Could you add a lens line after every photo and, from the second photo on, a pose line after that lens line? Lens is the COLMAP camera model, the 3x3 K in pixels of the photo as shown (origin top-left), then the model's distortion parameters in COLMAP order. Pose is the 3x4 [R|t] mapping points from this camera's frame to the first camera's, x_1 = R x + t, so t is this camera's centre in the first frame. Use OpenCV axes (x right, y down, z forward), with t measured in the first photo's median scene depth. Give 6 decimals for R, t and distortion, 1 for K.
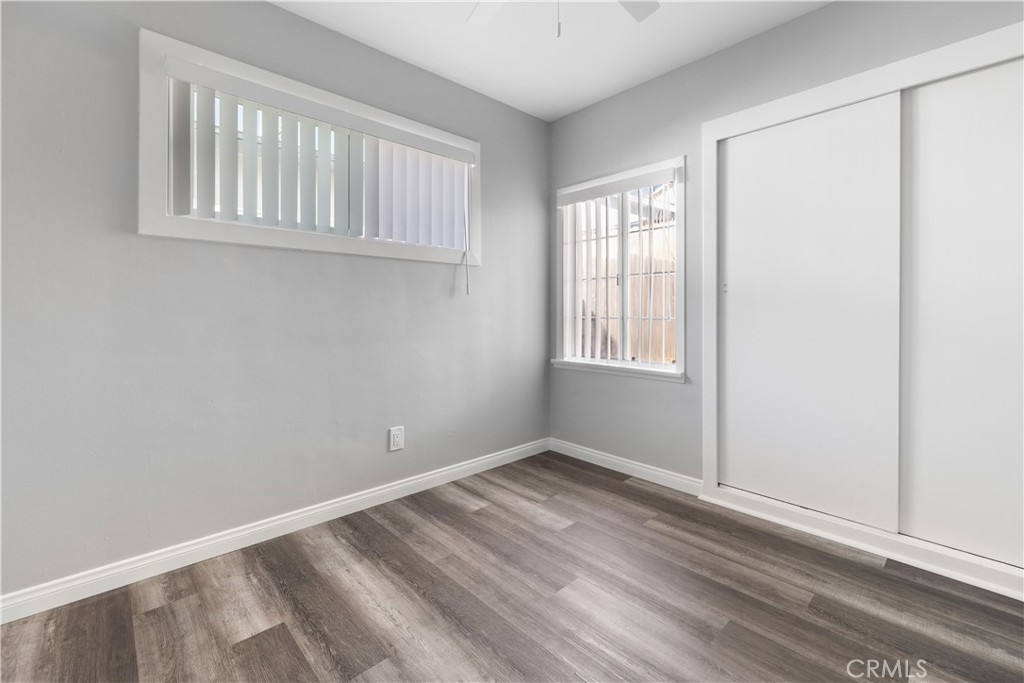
lens RADIAL K [[437.1, 0, 518.4], [0, 437.1, 317.7], [0, 0, 1]] dist [-0.006102, 0.001503]
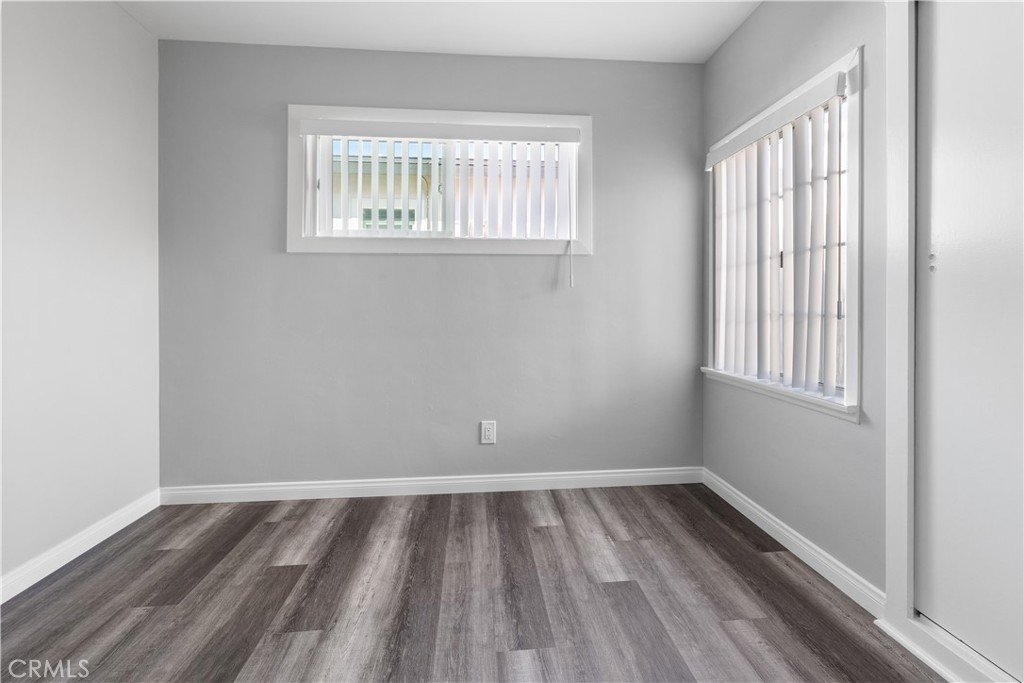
lens RADIAL K [[437.1, 0, 516.8], [0, 437.1, 313.7], [0, 0, 1]] dist [-0.006102, 0.001503]
pose [[0.787928, 0.005646, -0.615741, 0.426440], [-0.005754, 0.999982, 0.001806, -0.000650], [0.615740, 0.002121, 0.787946, 0.262066]]
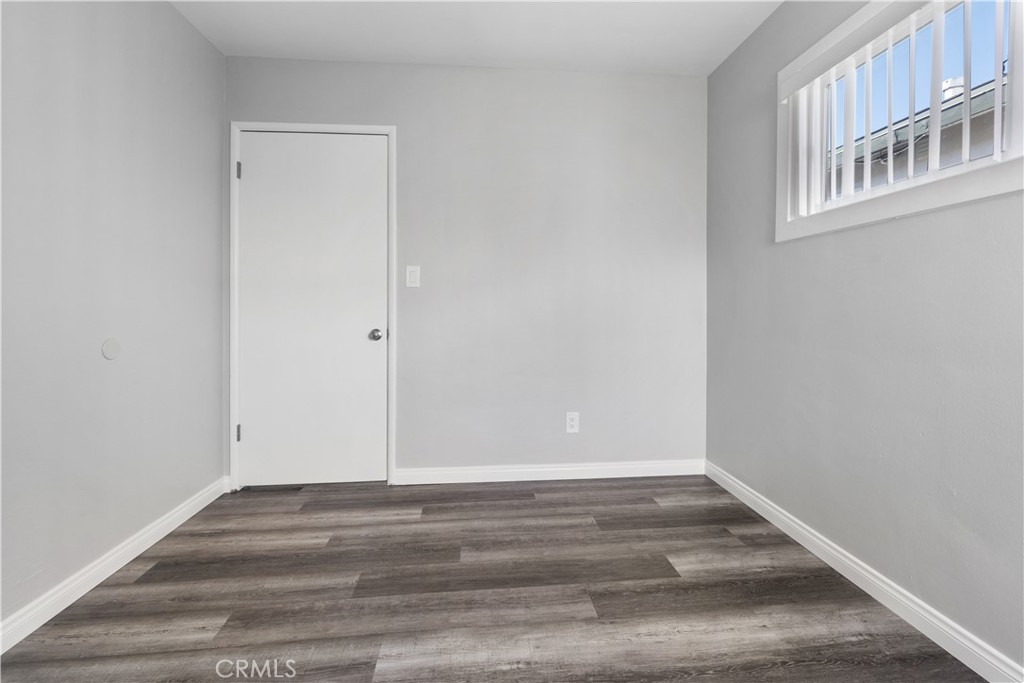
lens RADIAL K [[437.1, 0, 510.3], [0, 437.1, 311.1], [0, 0, 1]] dist [-0.006102, 0.001503]
pose [[-0.624019, 0.008535, -0.781363, 0.409842], [-0.008849, 0.999799, 0.017988, -0.010524], [0.781359, 0.018139, -0.623818, 0.877984]]
